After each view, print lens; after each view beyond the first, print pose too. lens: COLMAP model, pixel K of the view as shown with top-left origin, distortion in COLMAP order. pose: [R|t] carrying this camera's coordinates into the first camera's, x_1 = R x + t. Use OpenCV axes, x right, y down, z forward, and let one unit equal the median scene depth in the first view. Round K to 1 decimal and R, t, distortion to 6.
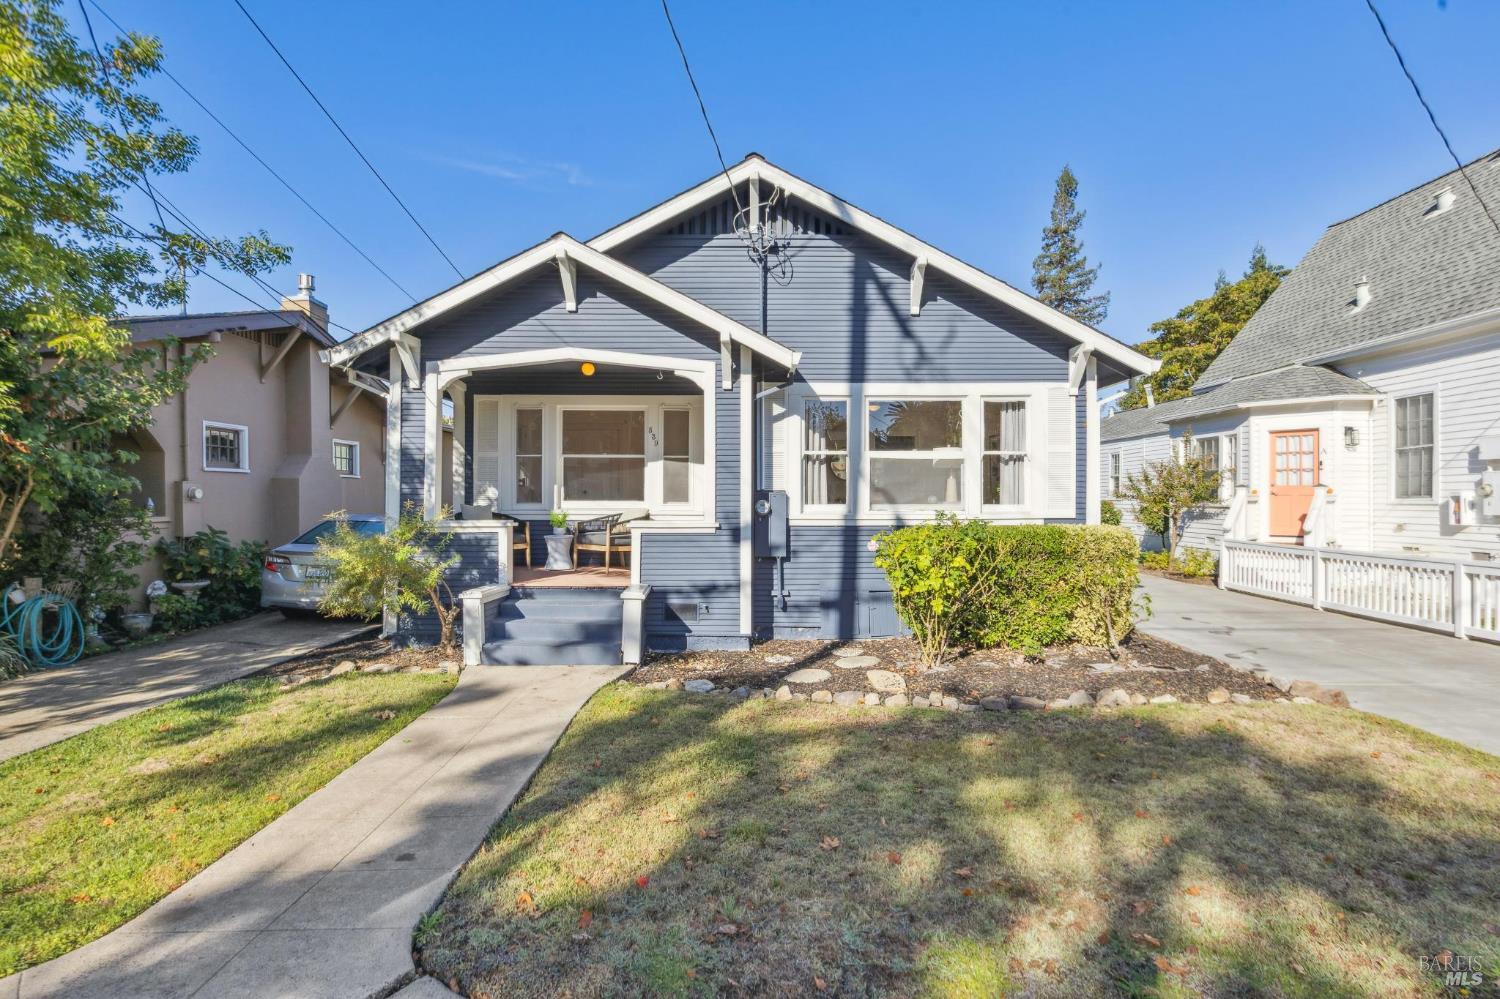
lens RADIAL K [[740.2, 0, 746.8], [0, 740.2, 498.2], [0, 0, 1]] dist [0.007185, 0.000562]
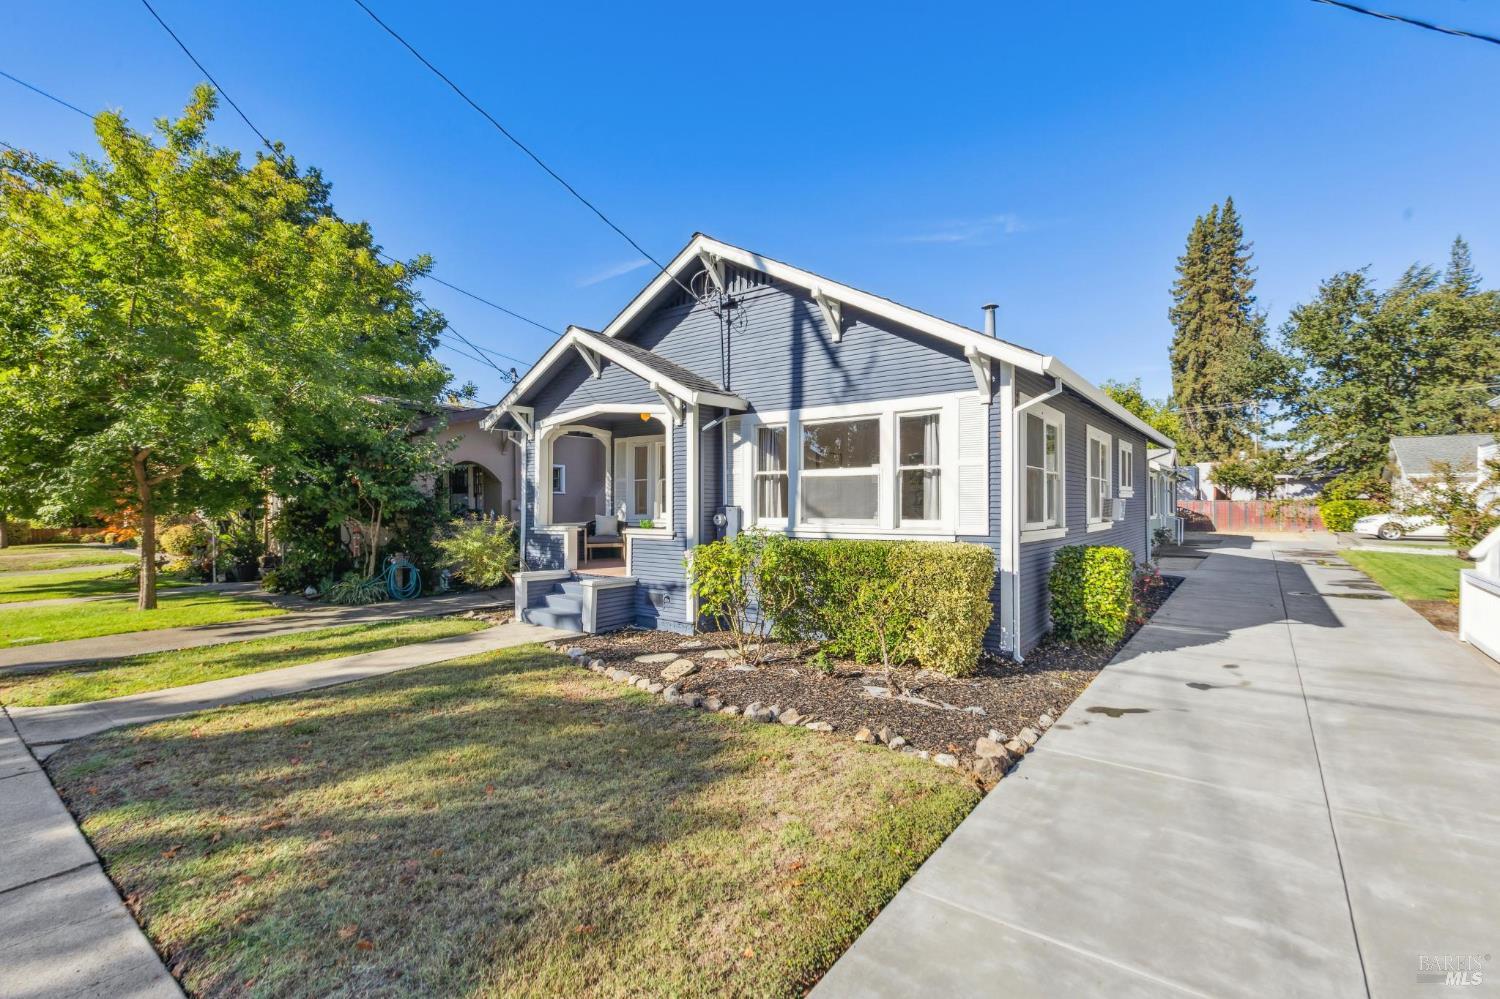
lens RADIAL K [[671.9, 0, 752.1], [0, 671.9, 503.4], [0, 0, 1]] dist [0.002073, -0.002308]
pose [[0.809963, -0.004649, -0.586462, 0.695027], [0.002526, 0.999987, -0.004439, -0.009761], [0.586475, 0.002114, 0.809964, 0.139539]]
